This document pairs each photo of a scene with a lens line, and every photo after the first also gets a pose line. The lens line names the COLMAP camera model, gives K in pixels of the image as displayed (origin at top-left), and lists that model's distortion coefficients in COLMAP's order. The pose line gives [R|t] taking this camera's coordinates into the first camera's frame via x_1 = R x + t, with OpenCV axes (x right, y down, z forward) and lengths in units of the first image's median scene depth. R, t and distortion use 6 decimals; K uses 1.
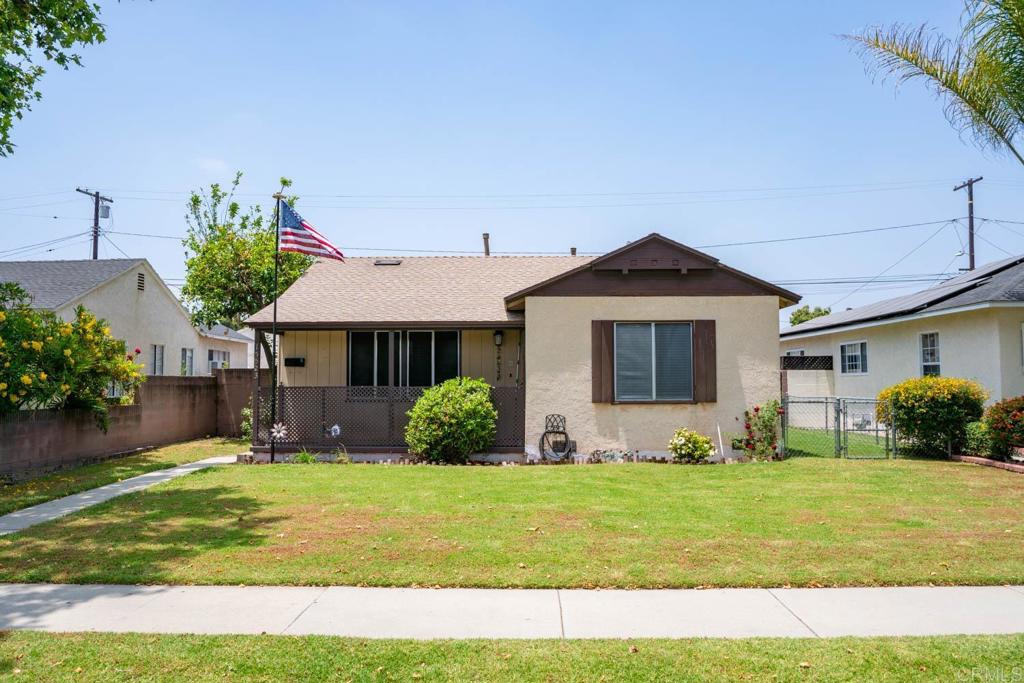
lens RADIAL K [[774.9, 0, 495.9], [0, 774.9, 338.7], [0, 0, 1]] dist [-0.102989, 0.066847]
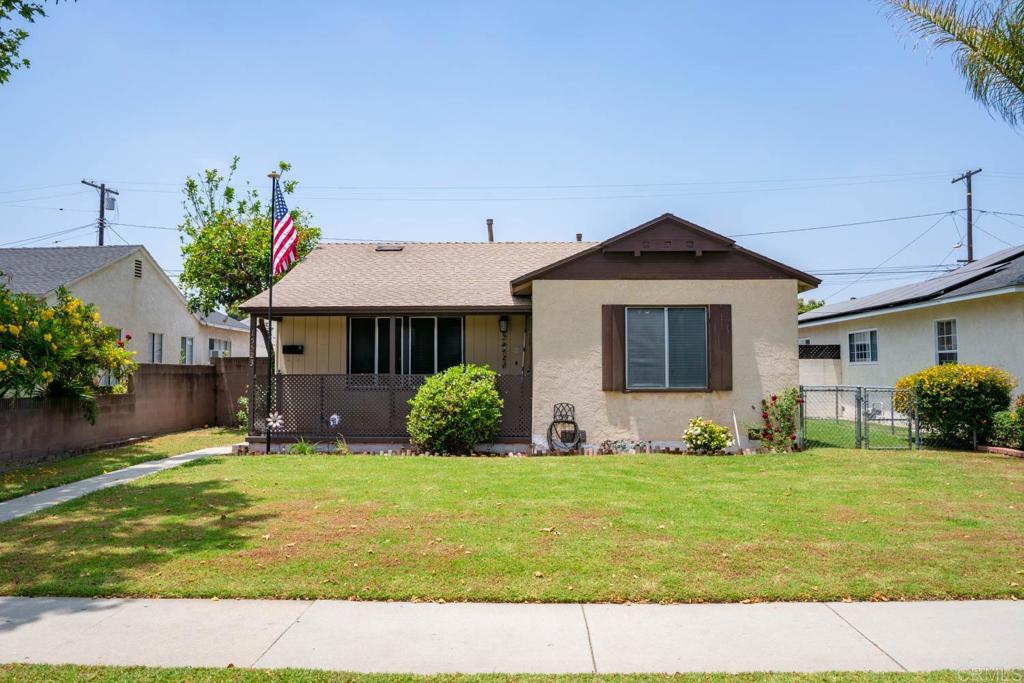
lens RADIAL K [[749.3, 0, 498.4], [0, 749.3, 340.4], [0, 0, 1]] dist [-0.095430, 0.049772]
pose [[0.999996, 0.000401, 0.002806, -0.006646], [-0.000434, 0.999930, 0.011790, 0.009641], [-0.002801, -0.011791, 0.999927, 0.076779]]
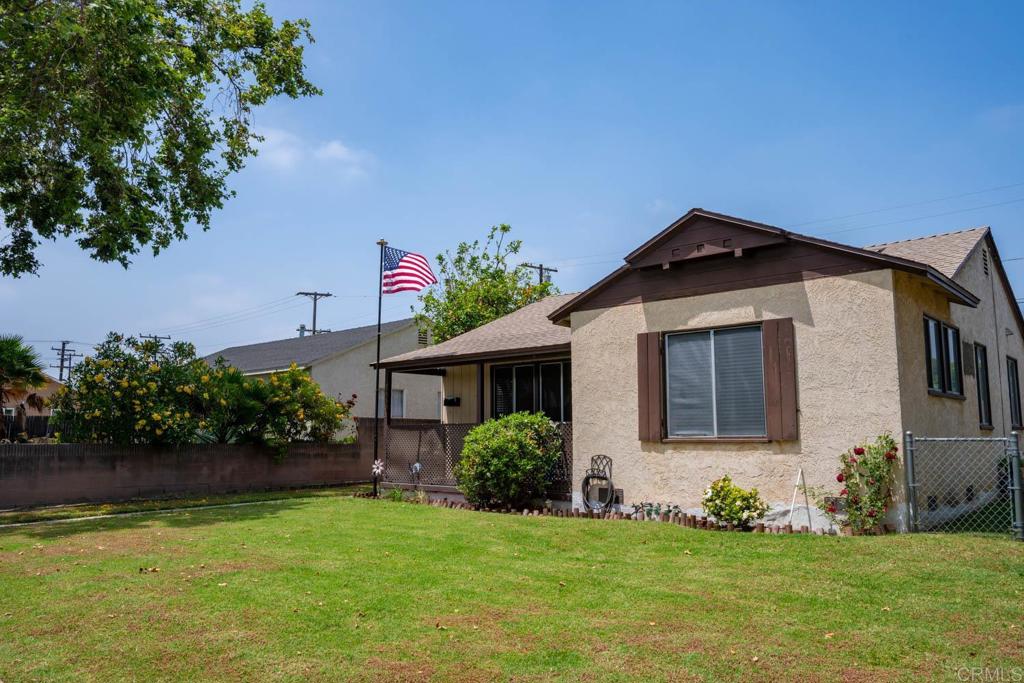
lens RADIAL K [[749.3, 0, 498.4], [0, 749.3, 340.4], [0, 0, 1]] dist [-0.095430, 0.049772]
pose [[0.764697, -0.080884, -0.639294, 0.502964], [0.036942, 0.995962, -0.081821, 0.039411], [0.643330, 0.038952, 0.764597, 0.338487]]
